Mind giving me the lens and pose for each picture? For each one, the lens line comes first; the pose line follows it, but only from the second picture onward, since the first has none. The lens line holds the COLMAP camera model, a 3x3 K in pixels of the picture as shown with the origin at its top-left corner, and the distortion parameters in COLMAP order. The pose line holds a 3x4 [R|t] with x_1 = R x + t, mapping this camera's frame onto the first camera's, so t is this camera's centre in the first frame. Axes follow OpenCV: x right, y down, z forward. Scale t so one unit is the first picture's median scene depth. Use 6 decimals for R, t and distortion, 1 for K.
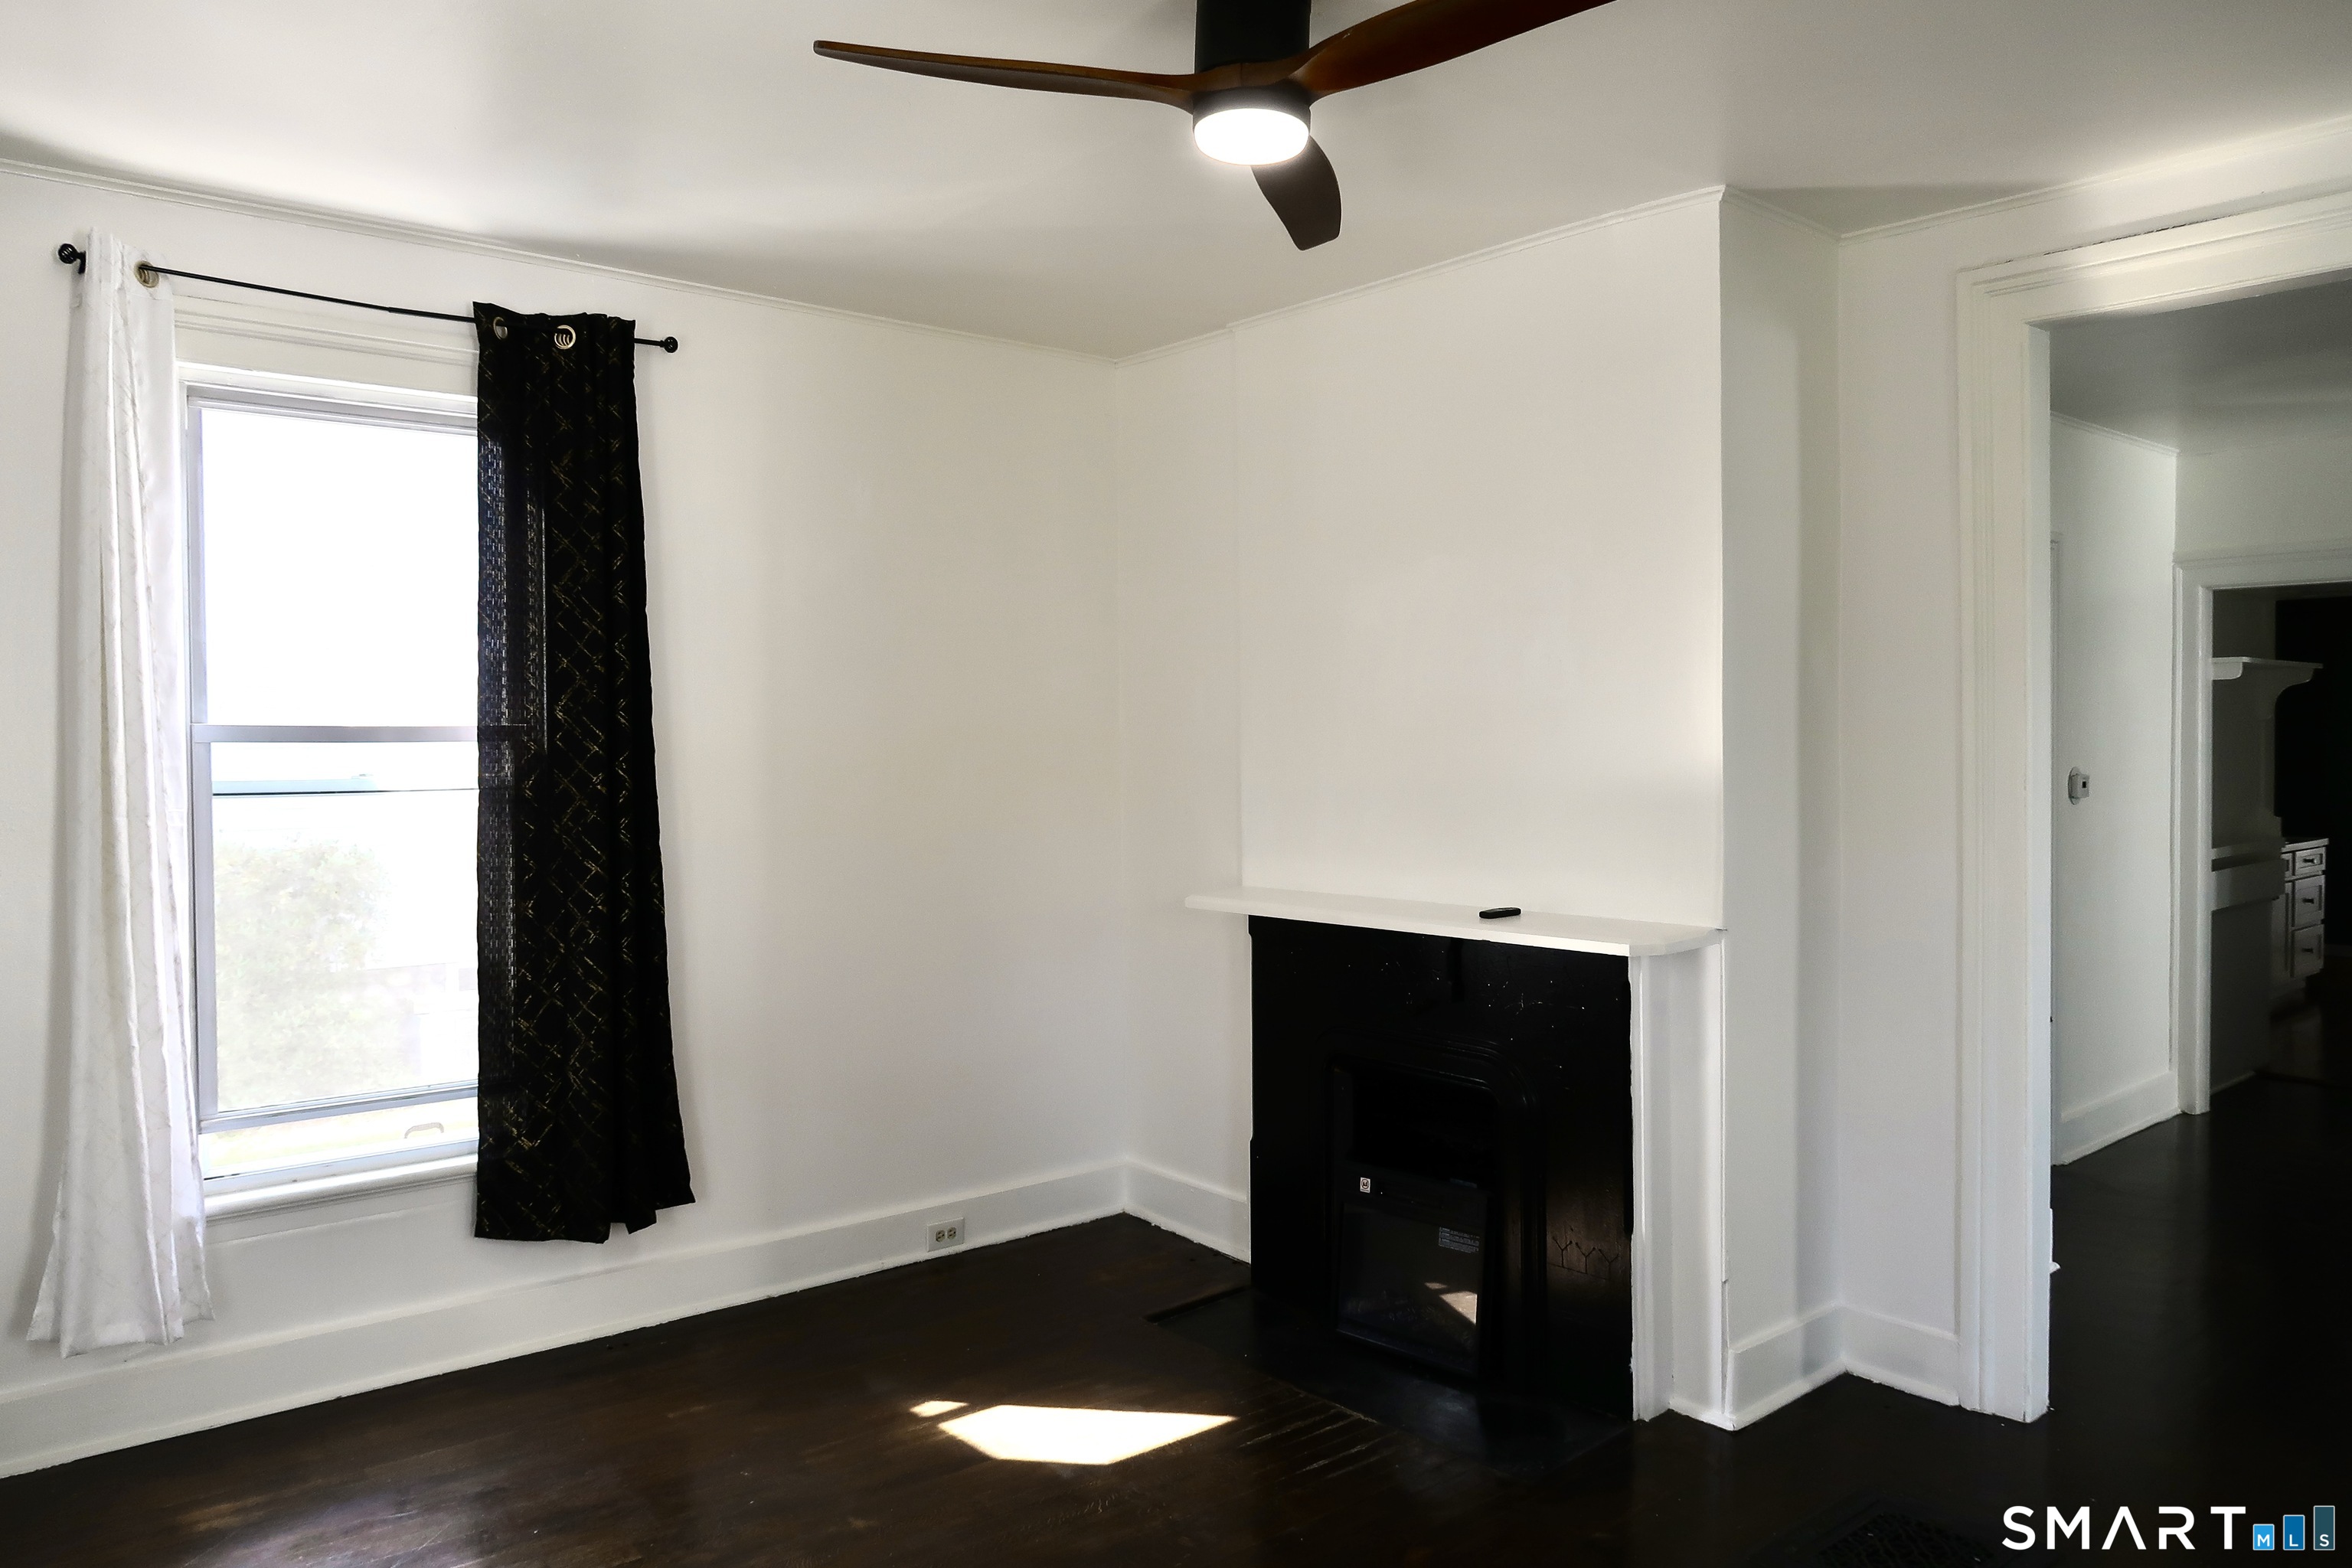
lens RADIAL K [[1605.5, 0, 1175.7], [0, 1605.5, 773.1], [0, 0, 1]] dist [-0.025904, 0.007569]
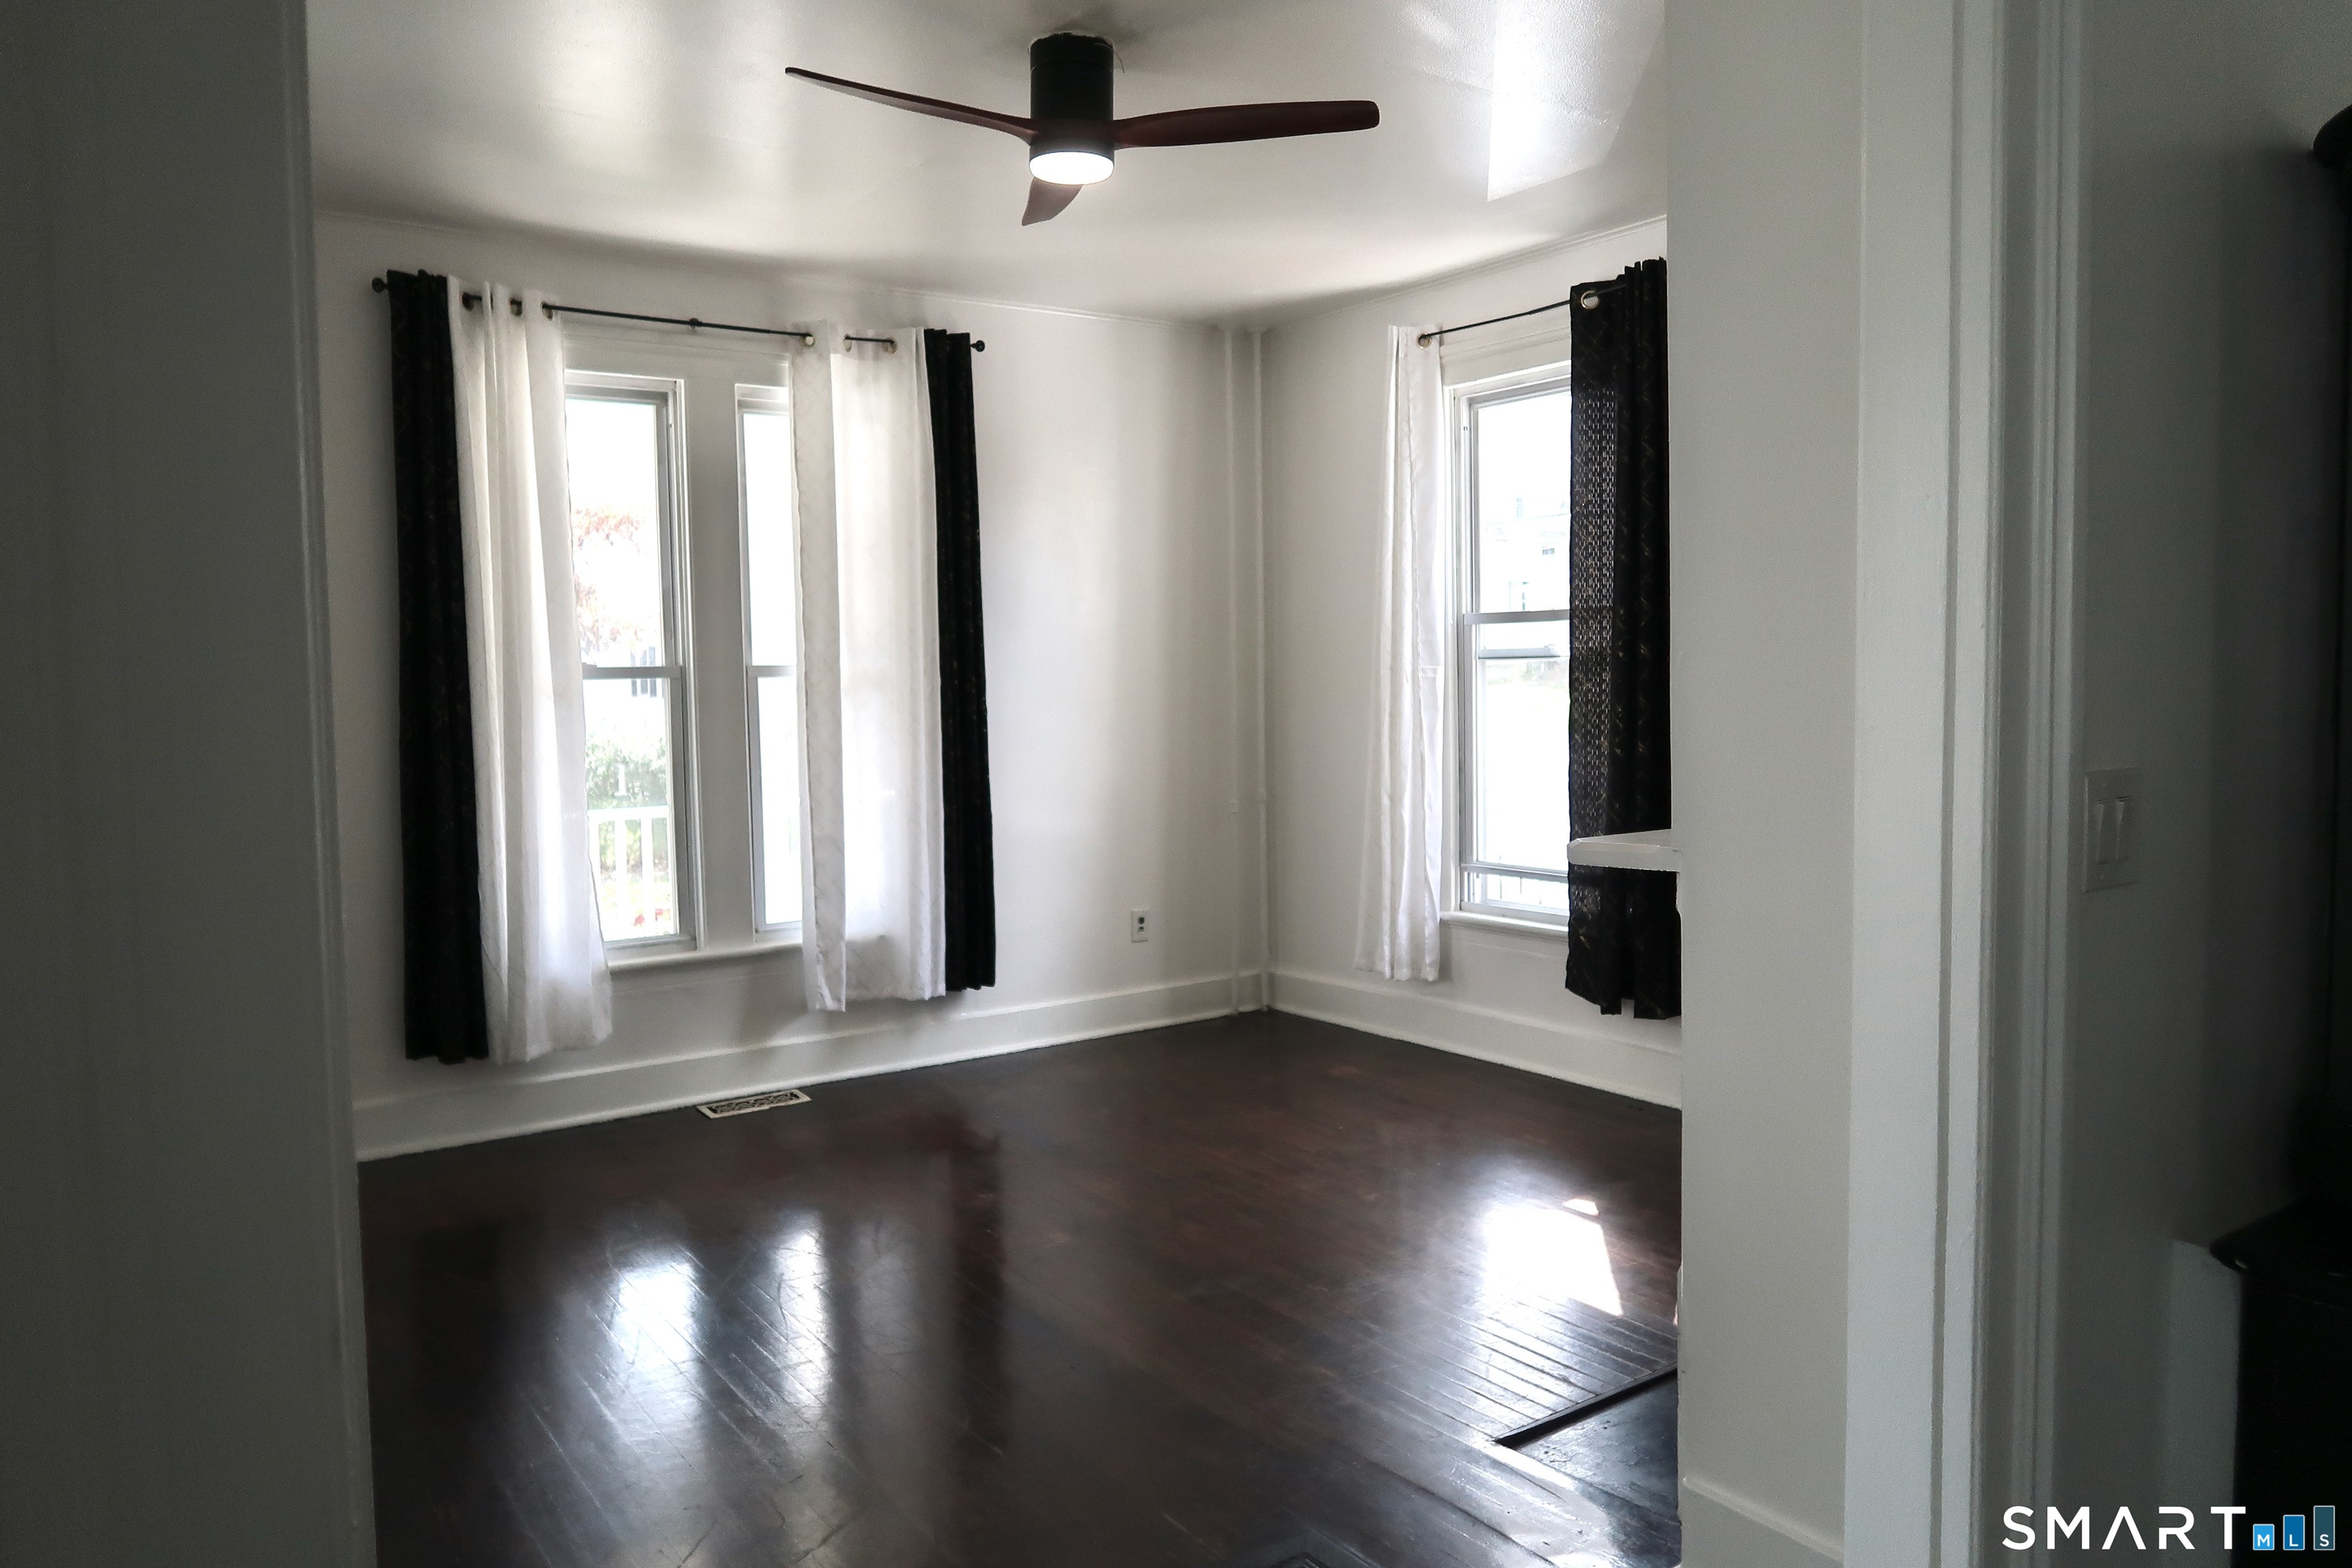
lens RADIAL K [[1605.5, 0, 1175.8], [0, 1605.5, 786.8], [0, 0, 1]] dist [-0.025904, 0.007569]
pose [[-0.056681, 0.078955, -0.995266, 0.938997], [-0.006286, 0.996820, 0.079436, 0.015199], [0.998373, 0.010759, -0.056004, 0.753327]]
